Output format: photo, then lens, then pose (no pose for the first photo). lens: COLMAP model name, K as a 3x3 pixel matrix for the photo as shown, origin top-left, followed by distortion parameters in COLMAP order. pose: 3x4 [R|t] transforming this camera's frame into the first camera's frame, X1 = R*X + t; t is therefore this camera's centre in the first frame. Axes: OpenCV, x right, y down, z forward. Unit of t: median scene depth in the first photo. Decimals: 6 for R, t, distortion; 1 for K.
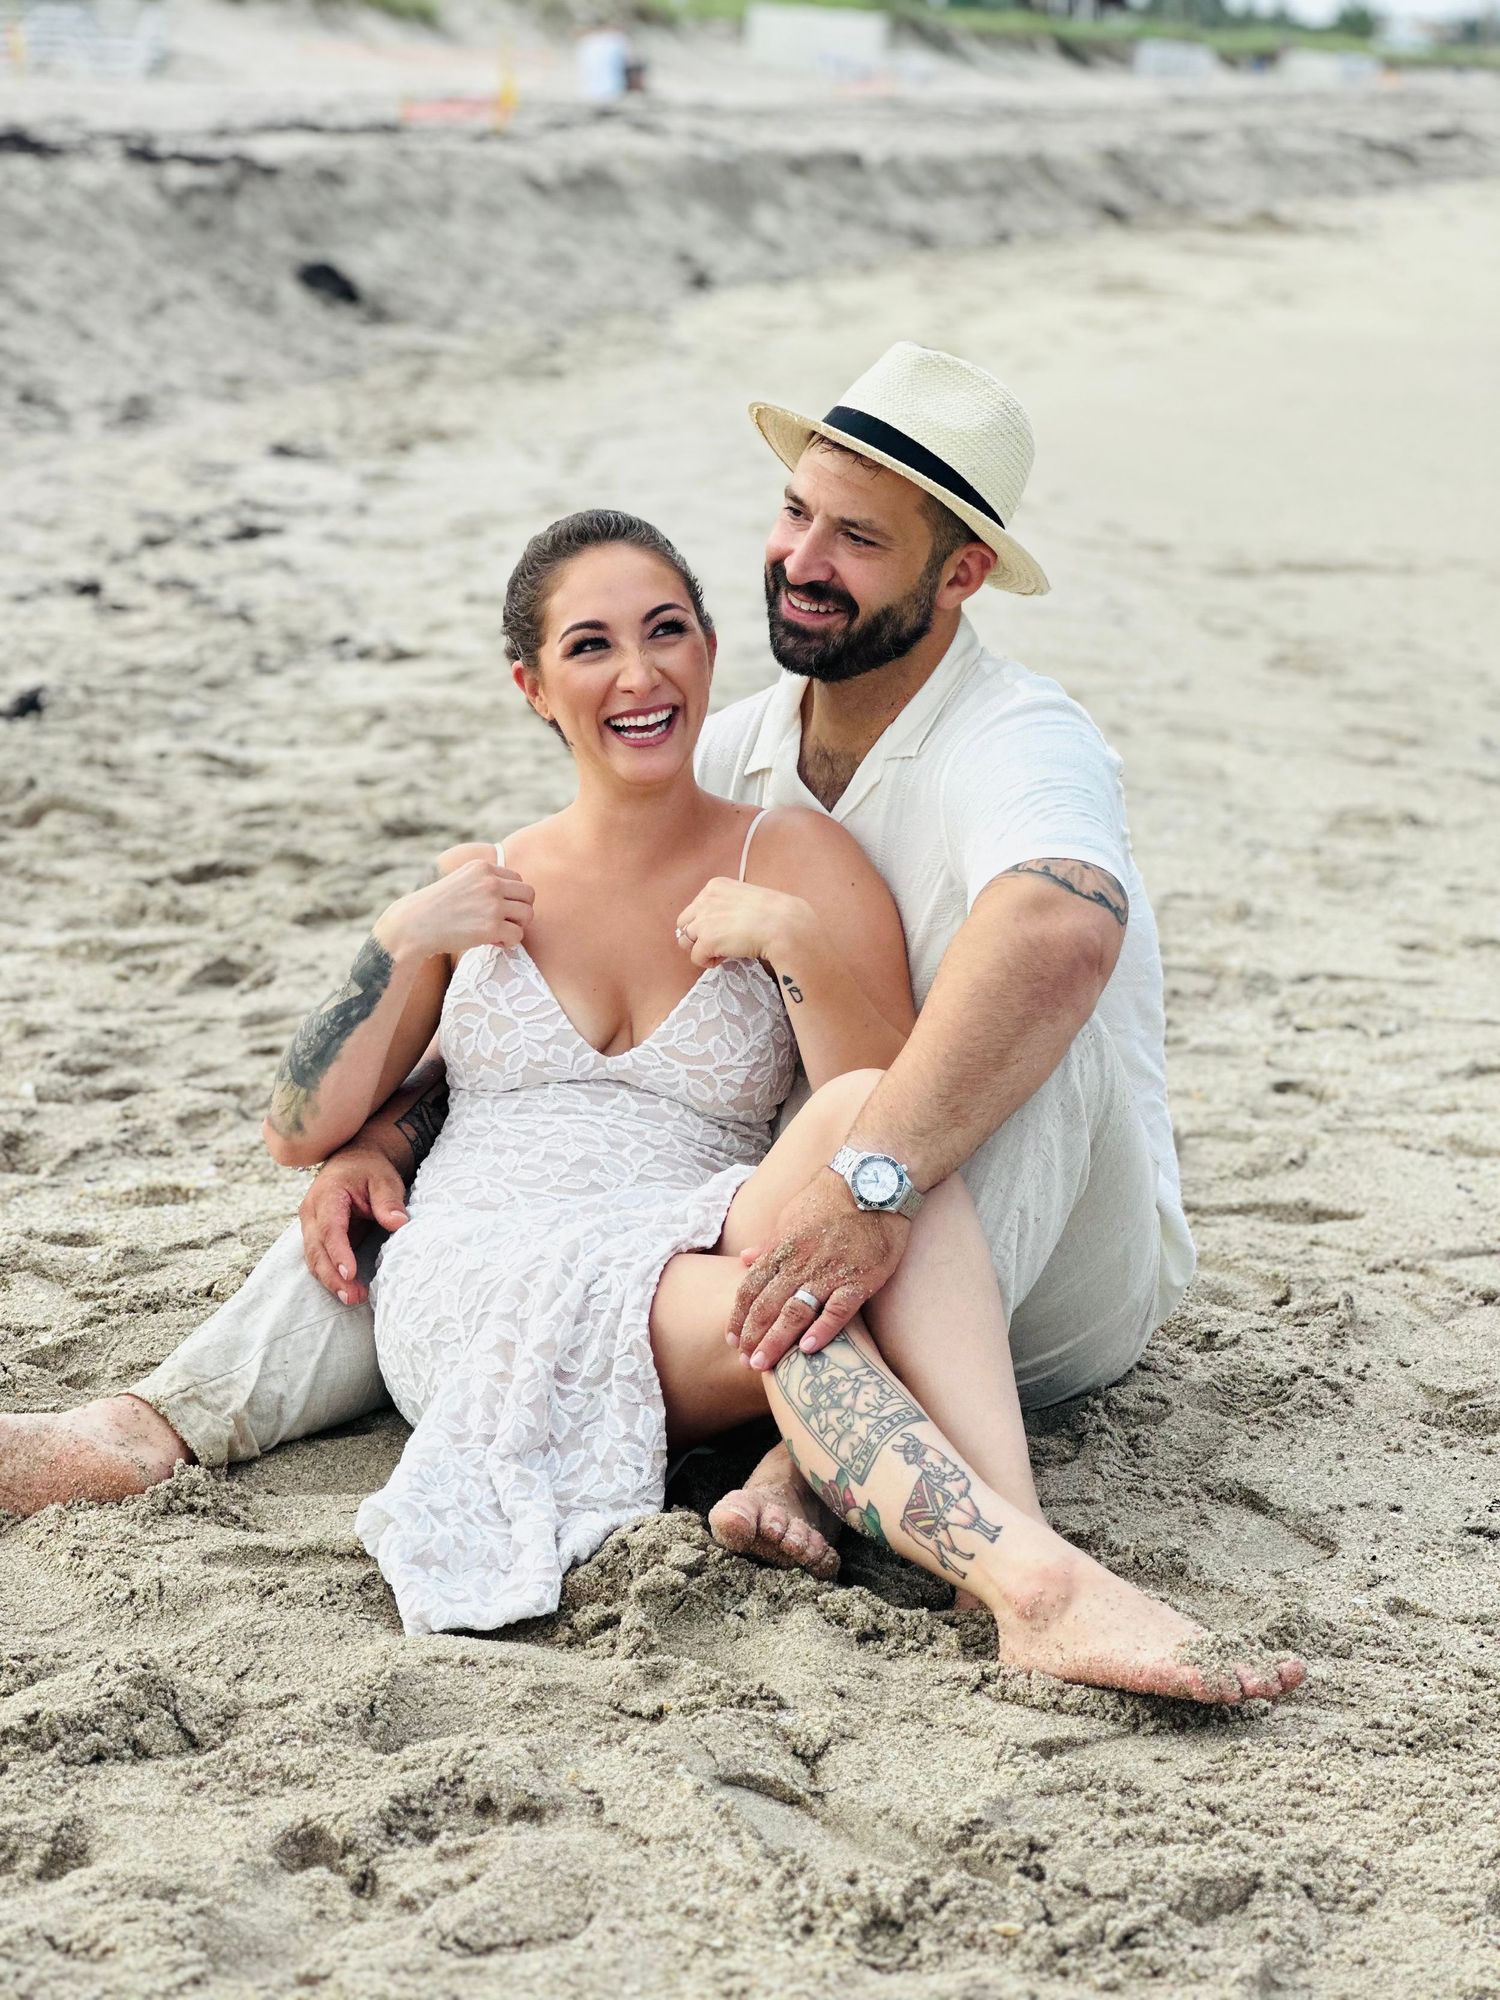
lens RADIAL K [[4492.3, 0, 750.0], [0, 4492.3, 1000.0], [0, 0, 1]] dist [0.170001, 1.059493]
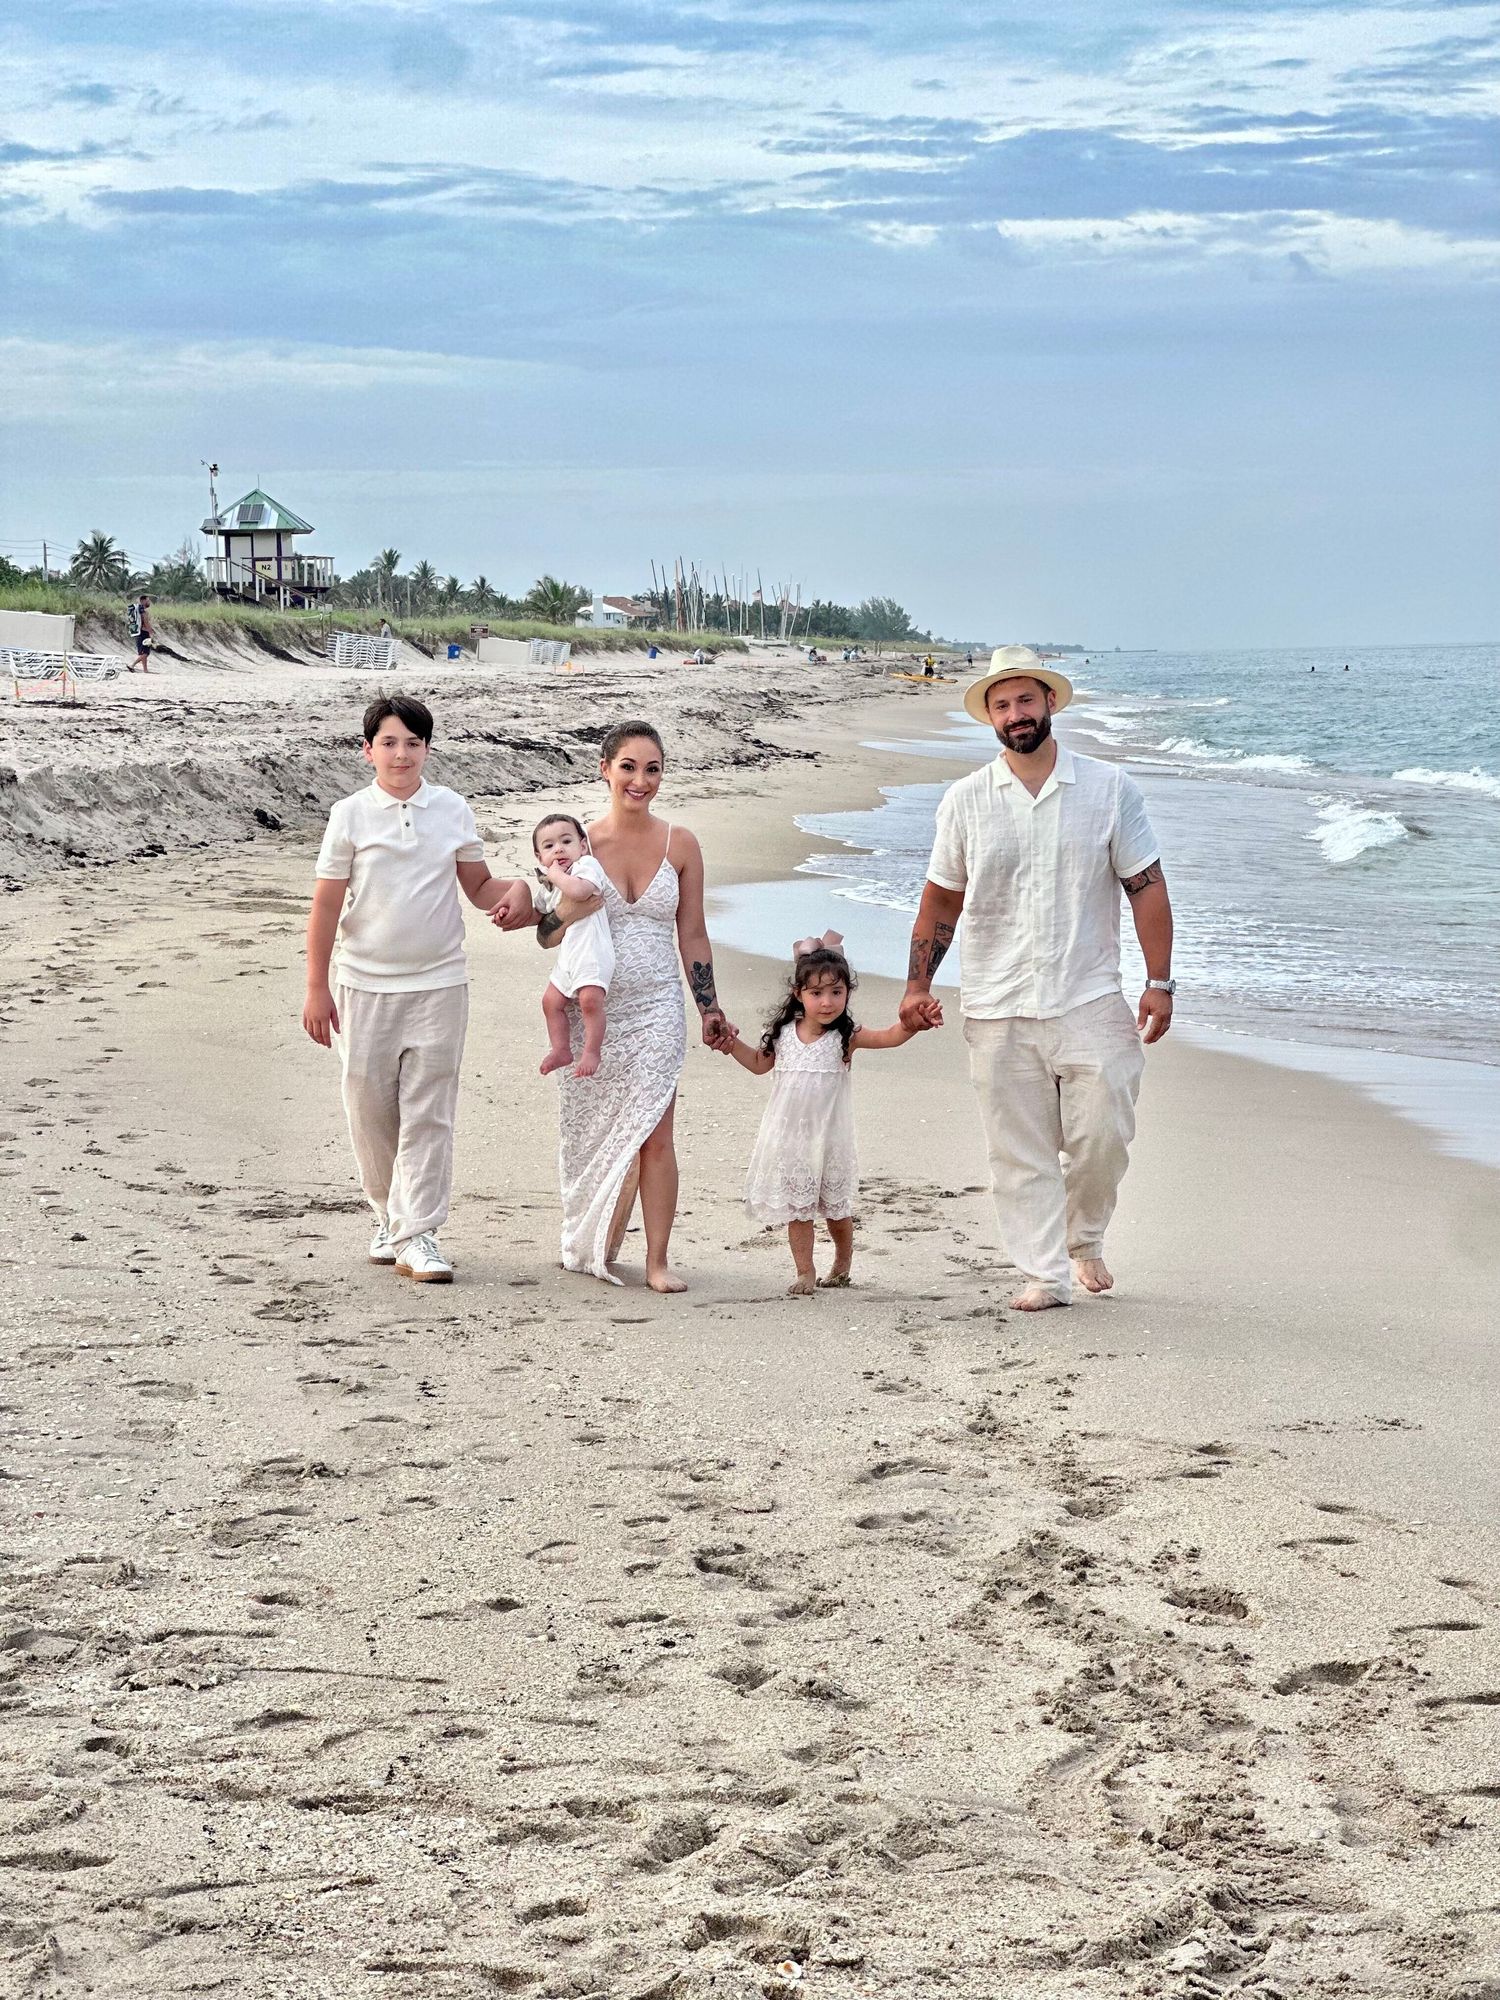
lens RADIAL K [[4594.3, 0, 750.0], [0, 4594.3, 1000.0], [0, 0, 1]] dist [0.212169, -0.517973]
pose [[0.987245, -0.021727, 0.157719, 0.063764], [0.040170, 0.992587, -0.114708, -0.018005], [-0.154058, 0.119580, 0.980799, -0.158096]]
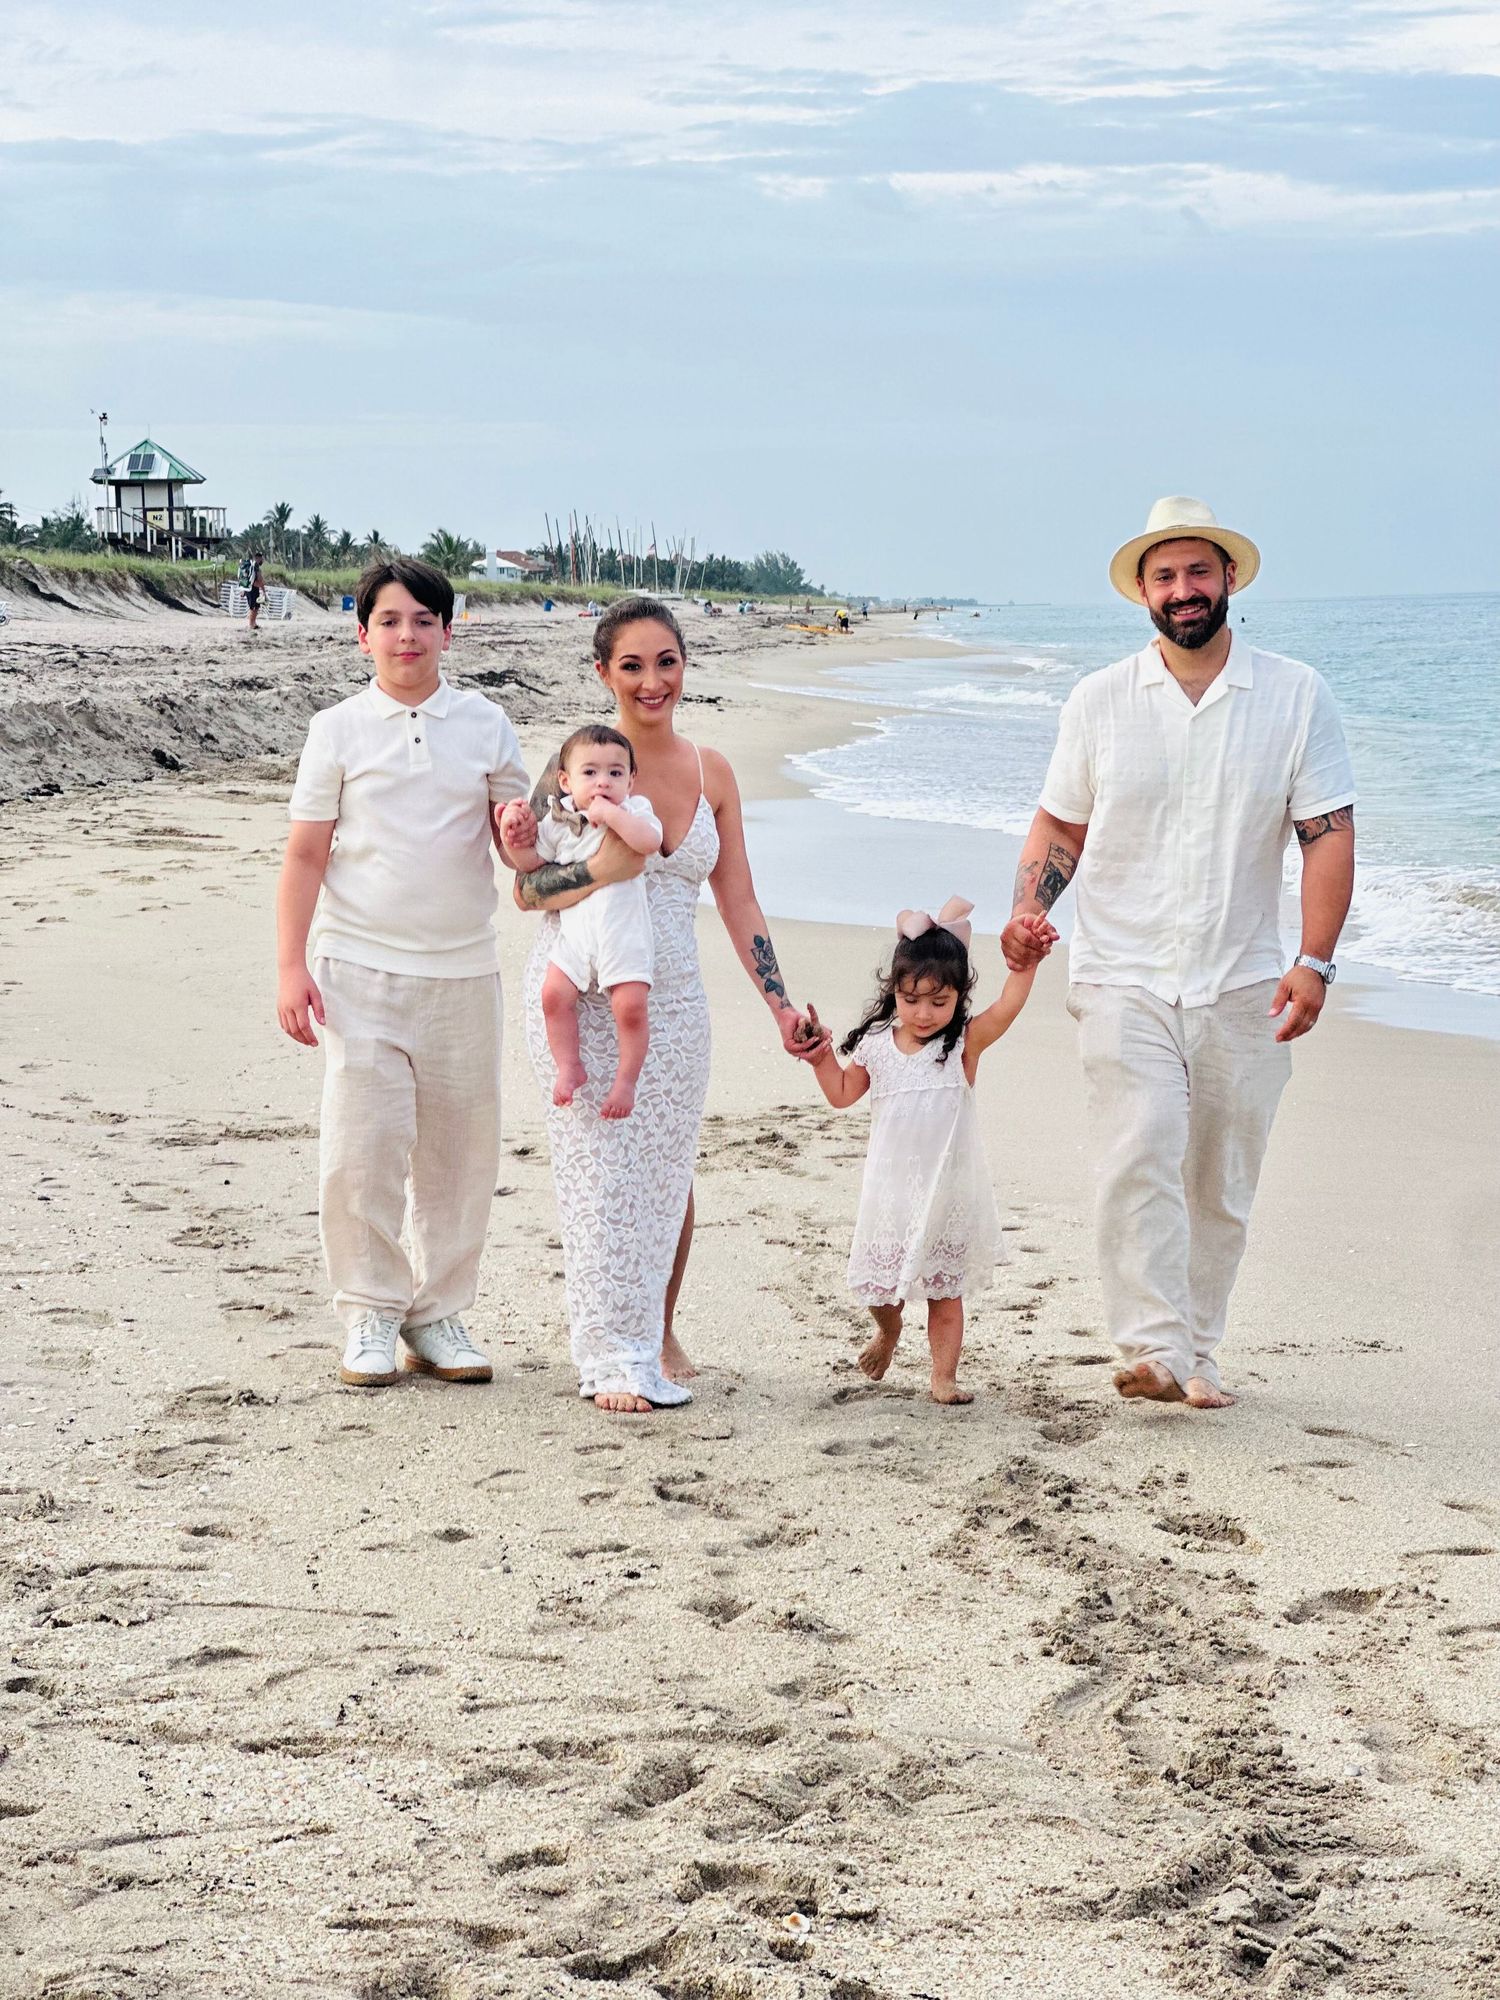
lens RADIAL K [[4539.6, 0, 758.7], [0, 4539.6, 1085.3], [0, 0, 1]] dist [0.163659, 0.475603]
pose [[0.982576, -0.029496, 0.183507, 0.060960], [0.046164, 0.995118, -0.087235, -0.012712], [-0.180038, 0.094186, 0.979140, -0.081137]]
